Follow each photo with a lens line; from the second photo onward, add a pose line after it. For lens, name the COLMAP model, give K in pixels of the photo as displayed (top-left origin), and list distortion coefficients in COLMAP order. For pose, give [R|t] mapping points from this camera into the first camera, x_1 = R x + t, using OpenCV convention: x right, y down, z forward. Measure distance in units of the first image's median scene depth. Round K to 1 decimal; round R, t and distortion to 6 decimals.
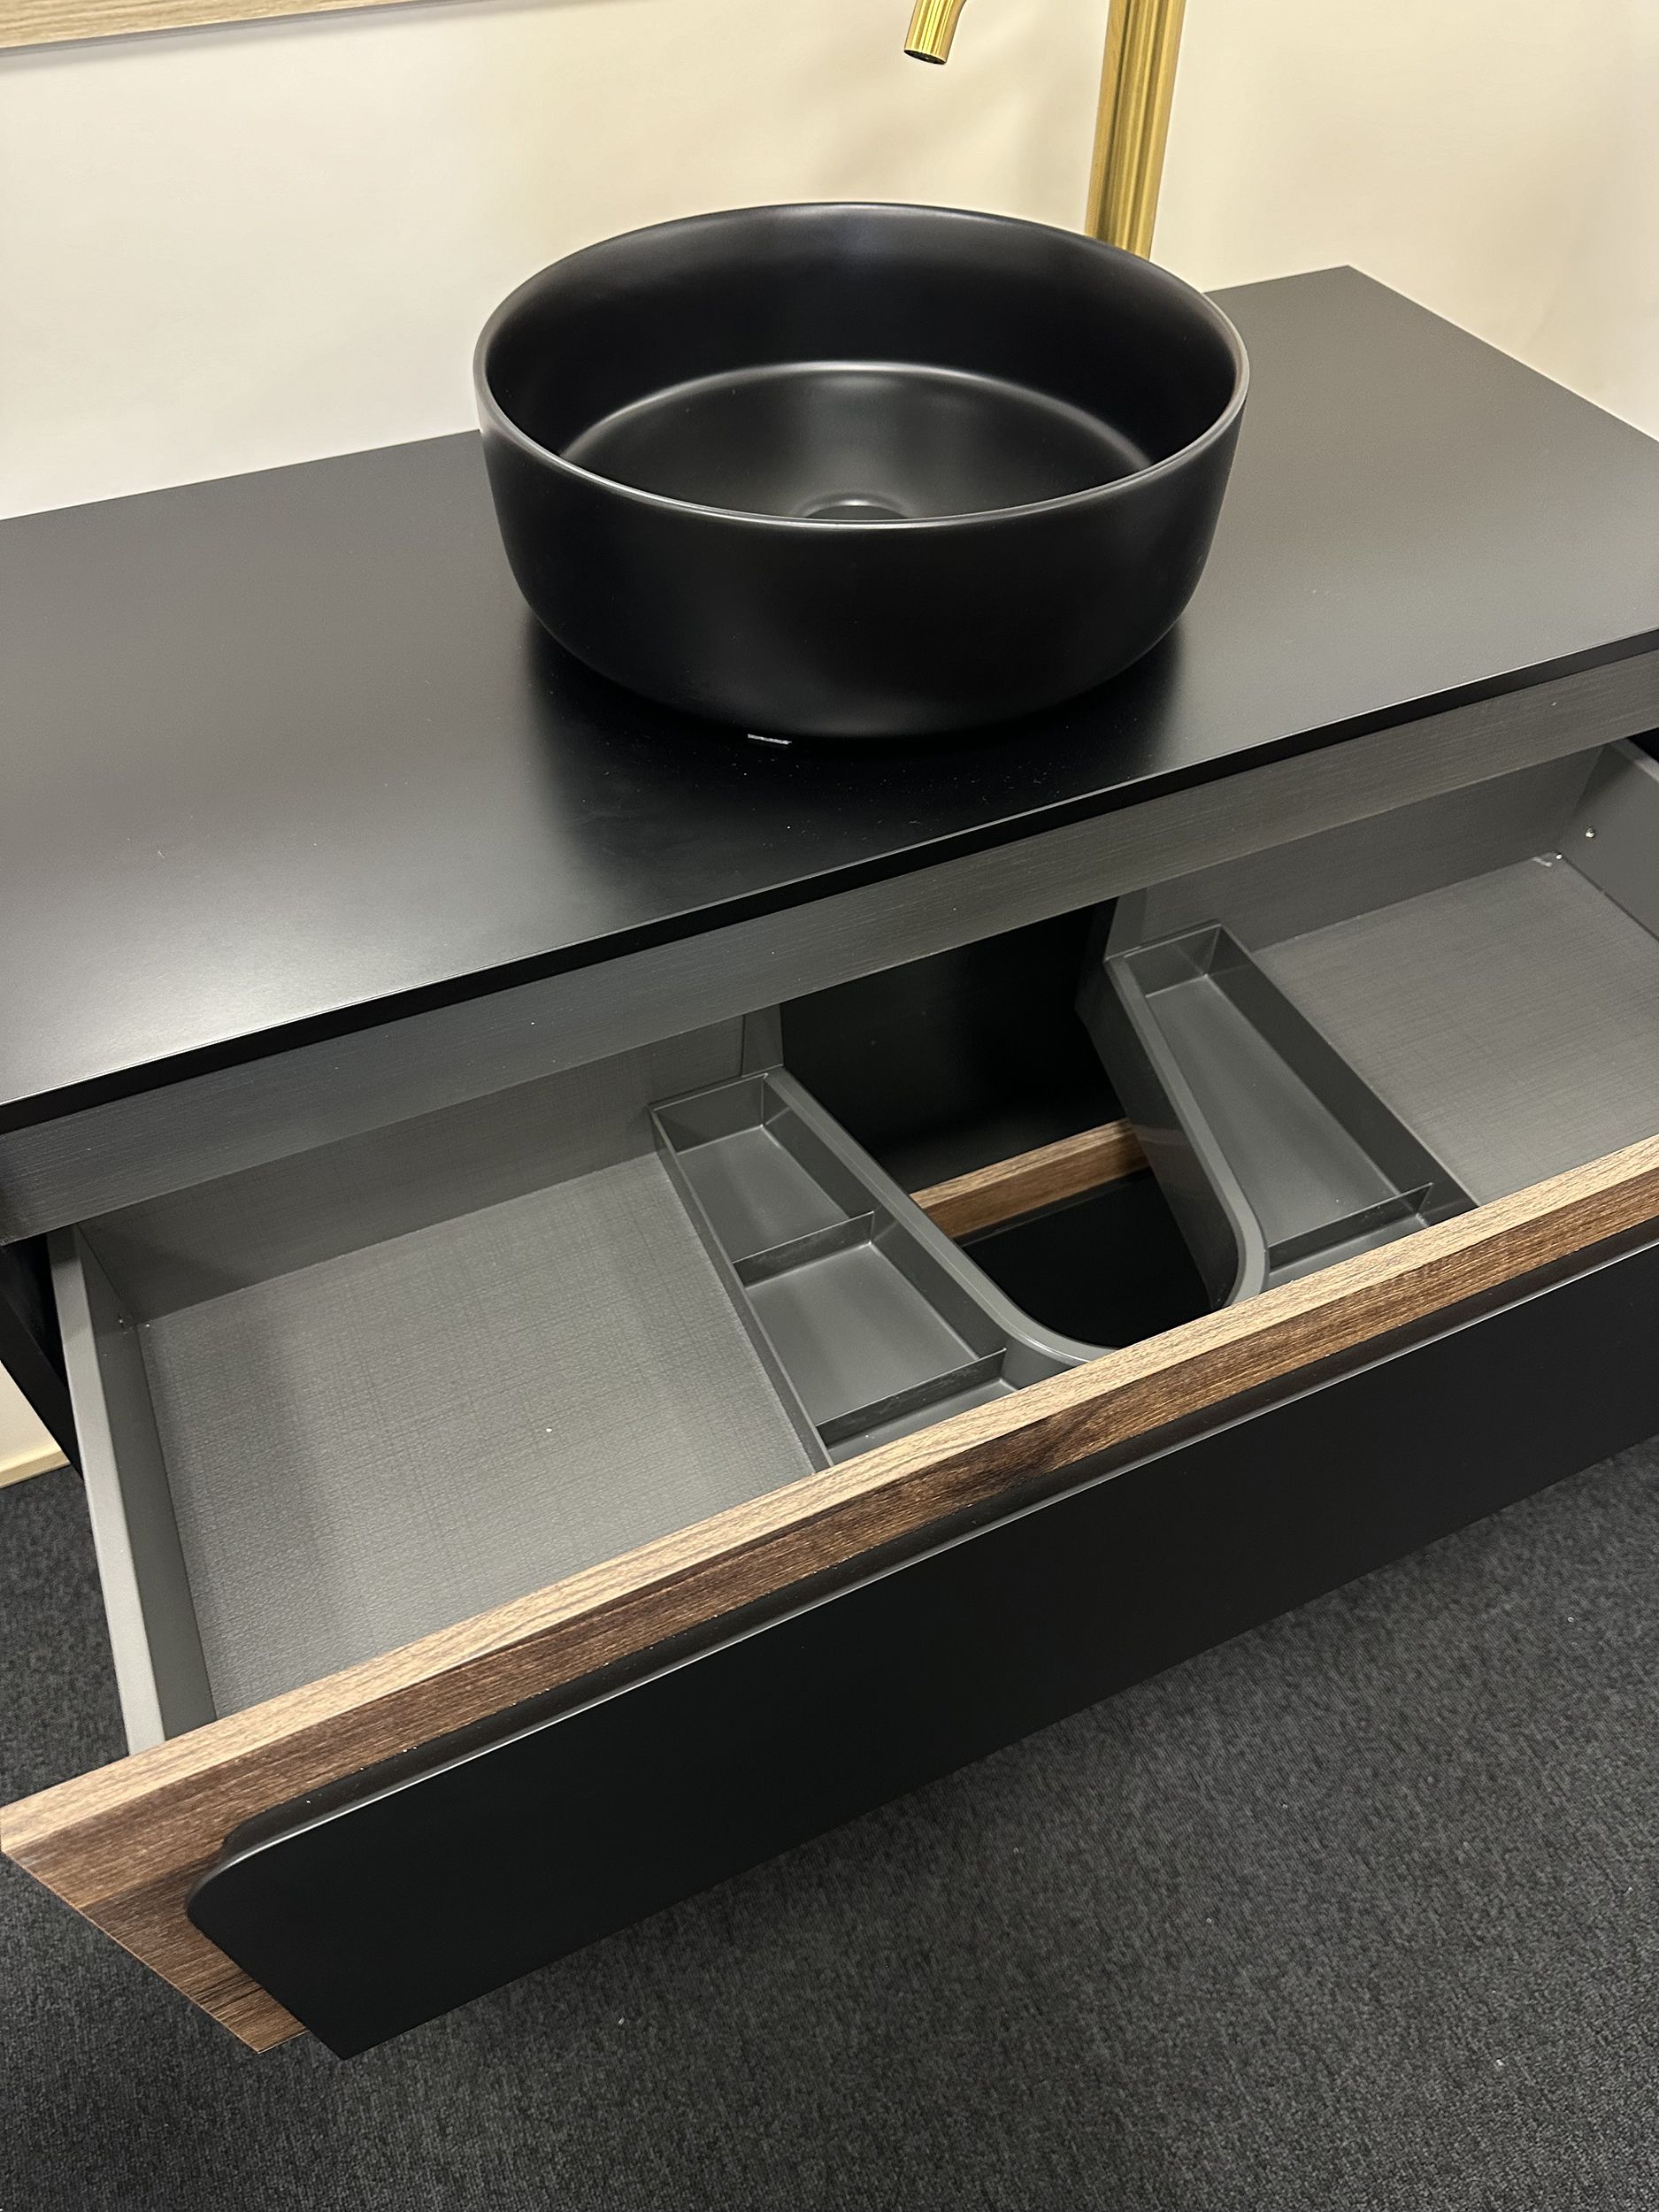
lens RADIAL K [[1606.9, 0, 797.3], [0, 1606.9, 1062.8], [0, 0, 1]] dist [0.006950, -0.008952]
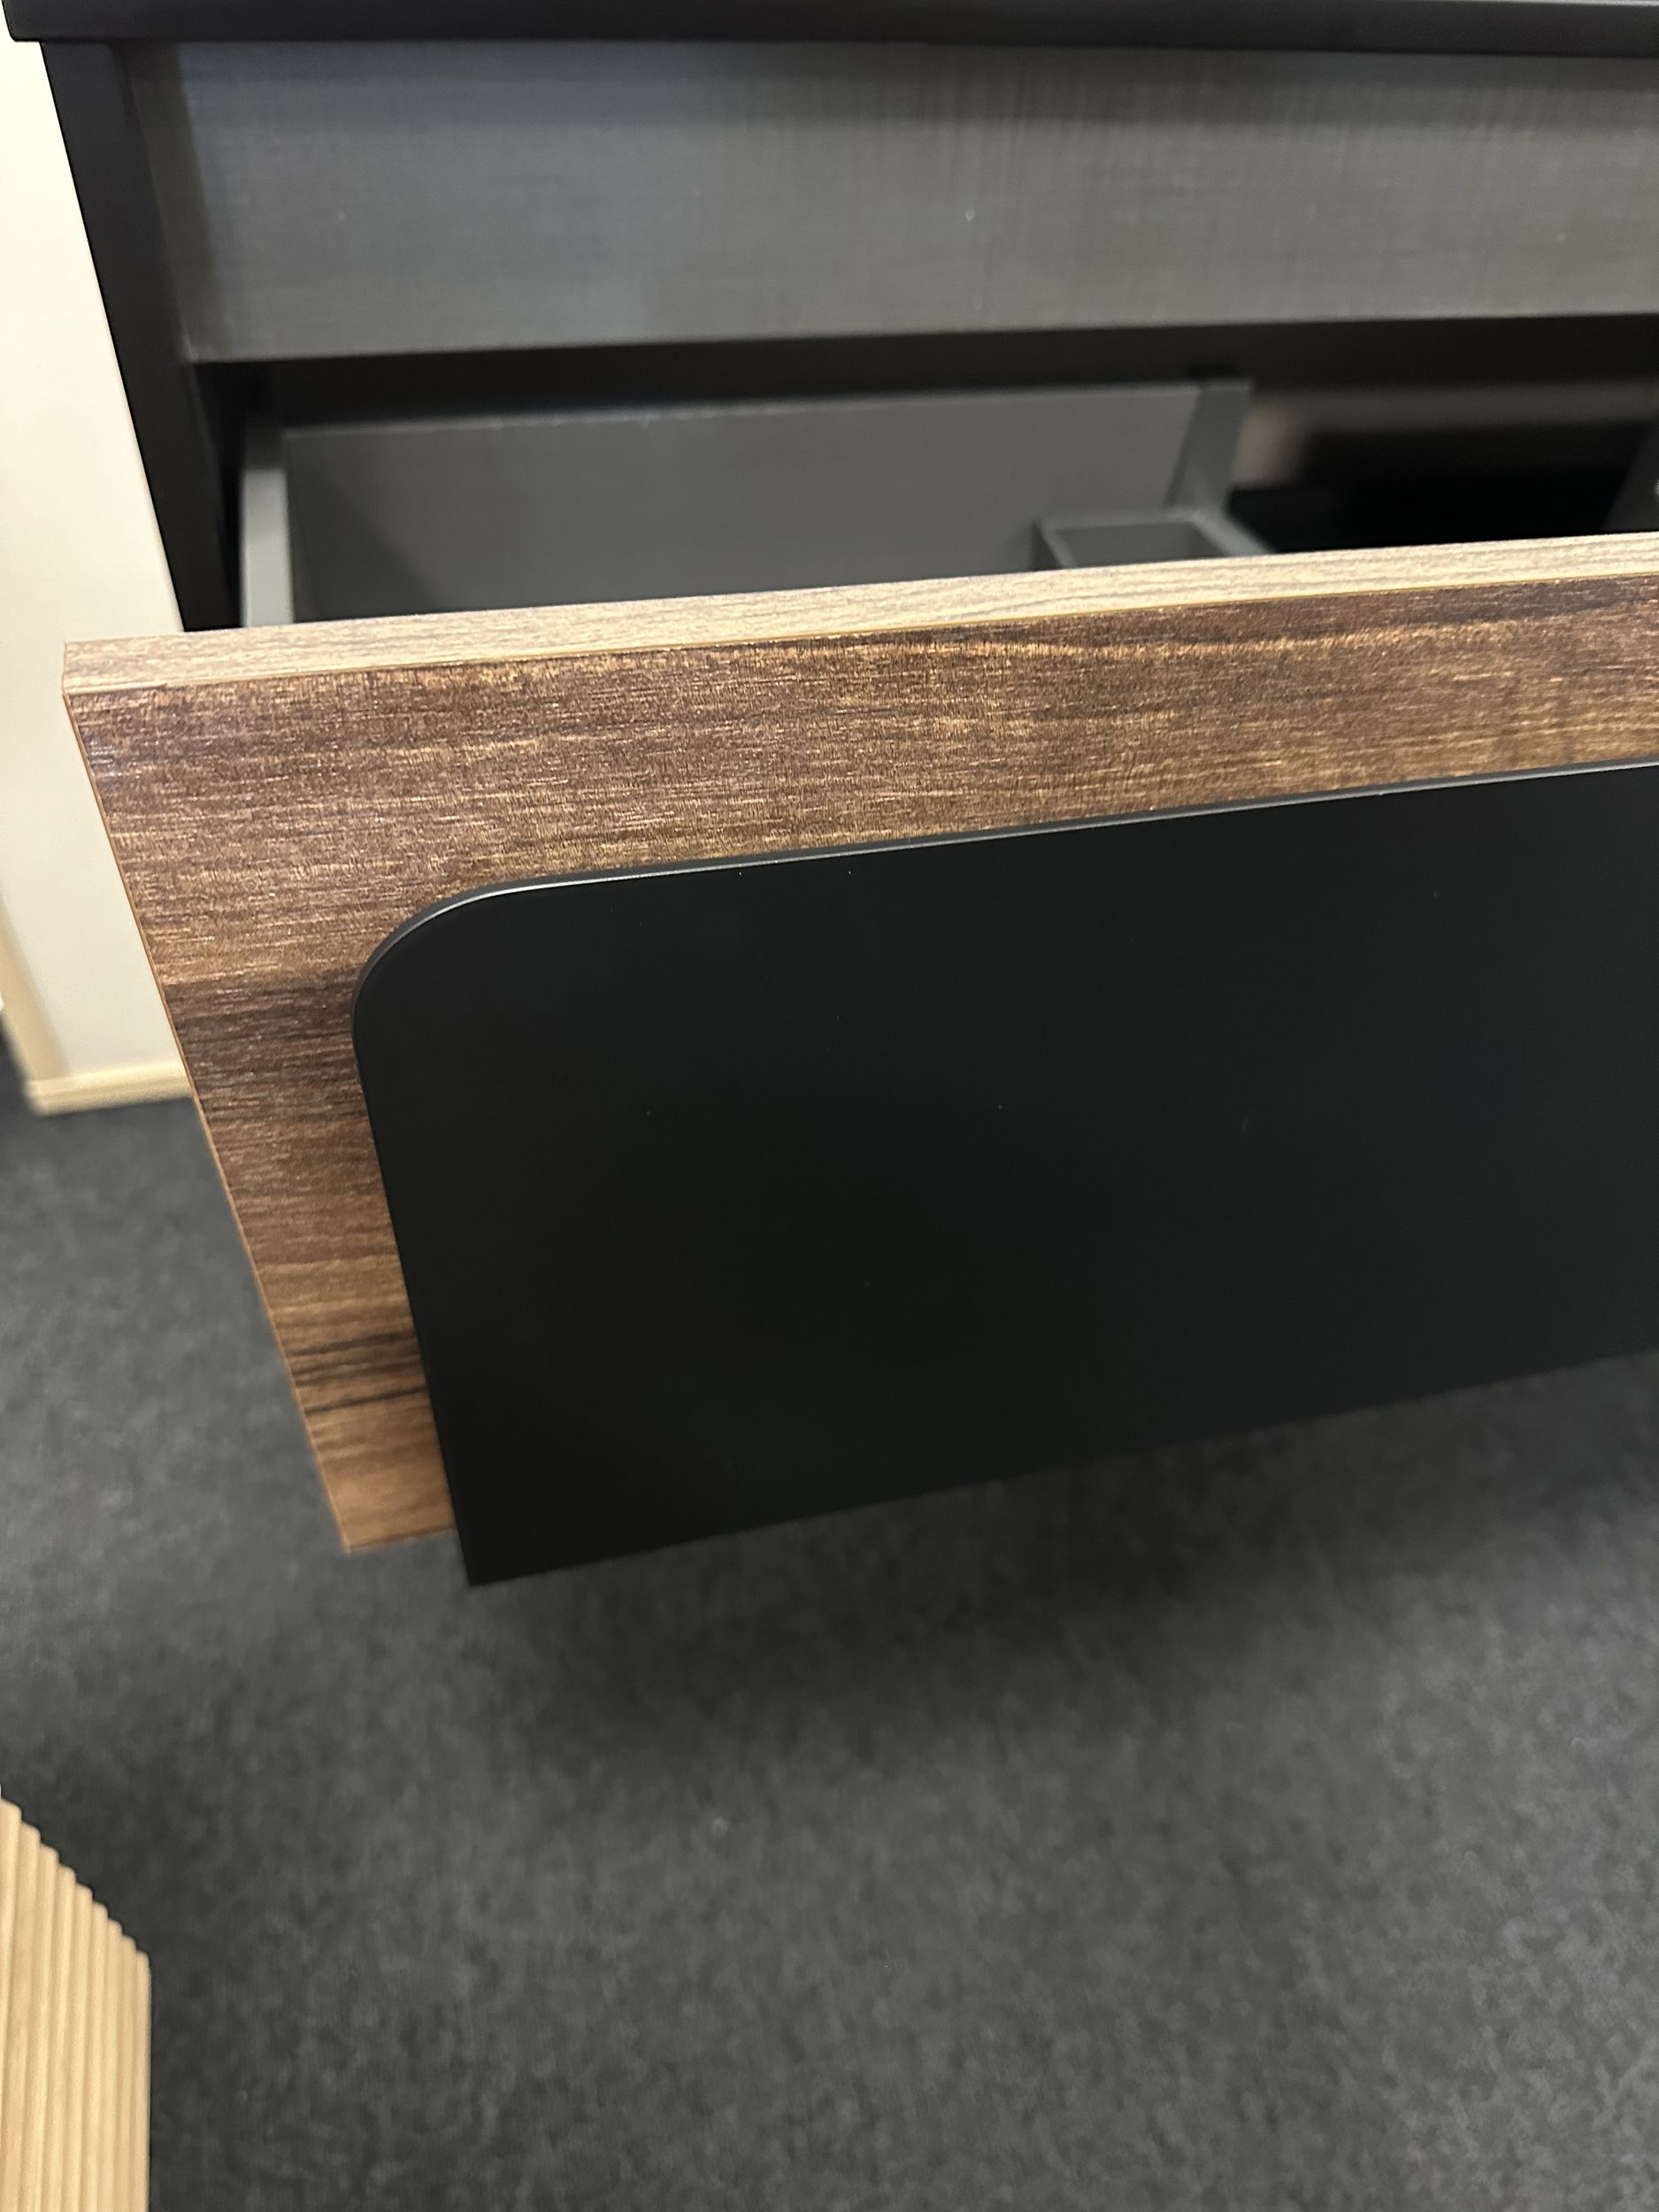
lens RADIAL K [[1606.9, 0, 827.0], [0, 1606.9, 1102.1], [0, 0, 1]] dist [0.006950, -0.008952]
pose [[0.982271, 0.180472, -0.050722, -0.056956], [-0.180623, 0.983551, 0.001634, 0.161335], [0.050183, 0.007556, 0.998711, 0.140054]]
